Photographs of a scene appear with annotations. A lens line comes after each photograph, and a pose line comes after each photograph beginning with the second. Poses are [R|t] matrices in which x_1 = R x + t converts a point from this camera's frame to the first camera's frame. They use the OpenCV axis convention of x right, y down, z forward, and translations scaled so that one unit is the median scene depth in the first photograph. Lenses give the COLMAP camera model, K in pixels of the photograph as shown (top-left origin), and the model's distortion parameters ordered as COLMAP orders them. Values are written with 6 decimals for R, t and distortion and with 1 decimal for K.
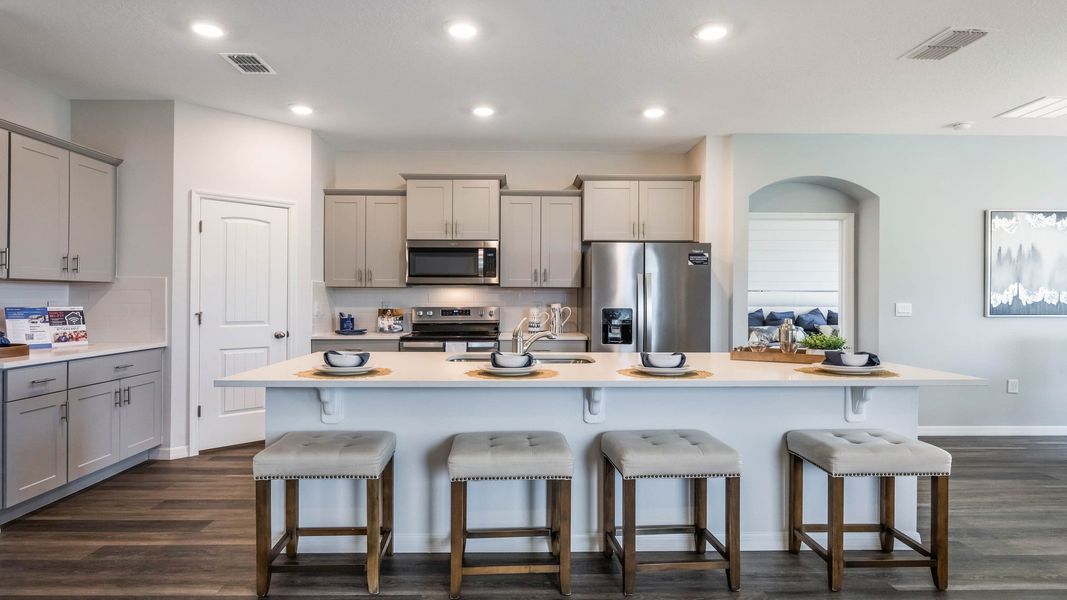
lens RADIAL K [[599.2, 0, 535.3], [0, 599.2, 297.8], [0, 0, 1]] dist [0.000068, 0.000052]
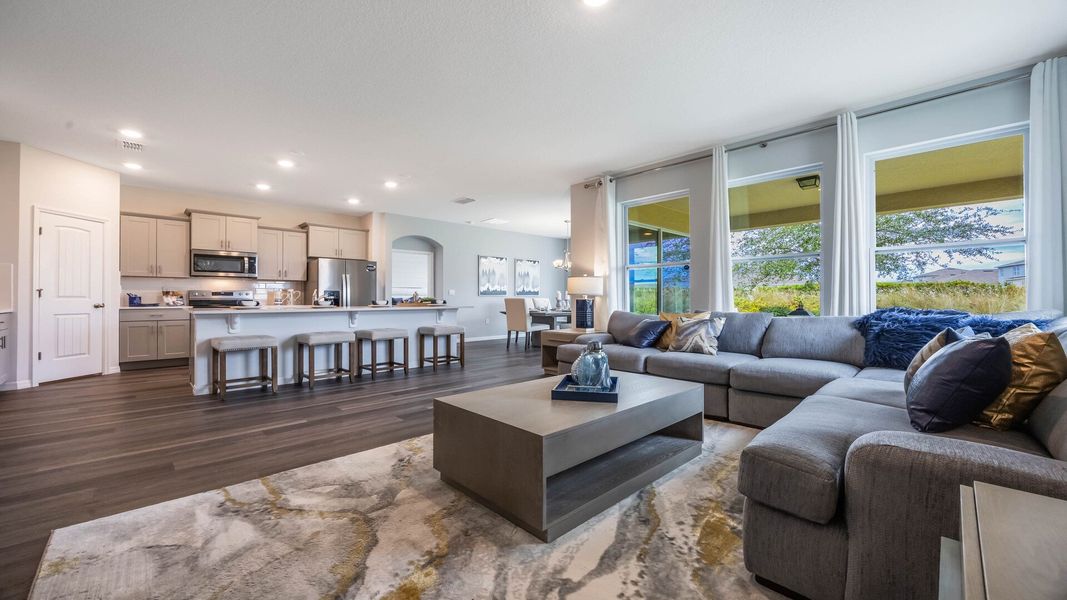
lens RADIAL K [[411.0, 0, 527.7], [0, 411.0, 296.7], [0, 0, 1]] dist [0.000373, 0.000096]
pose [[0.739684, -0.000078, 0.672954, -0.302842], [0.002843, 0.999991, -0.003008, 0.042594], [-0.672948, 0.004138, 0.739678, -0.476545]]
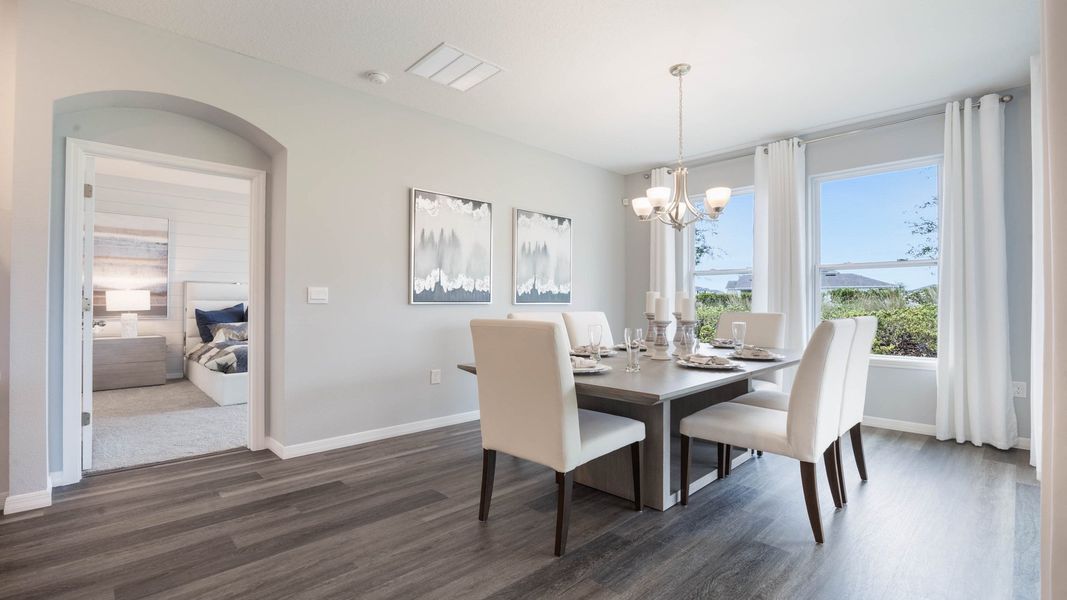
lens RADIAL K [[485.2, 0, 530.3], [0, 485.2, 298.9], [0, 0, 1]] dist [-0.012267, 0.000083]
pose [[0.733714, 0.005058, 0.679439, 0.384835], [-0.002819, 0.999986, -0.004400, 0.026393], [-0.679452, 0.001313, 0.733719, 0.332288]]
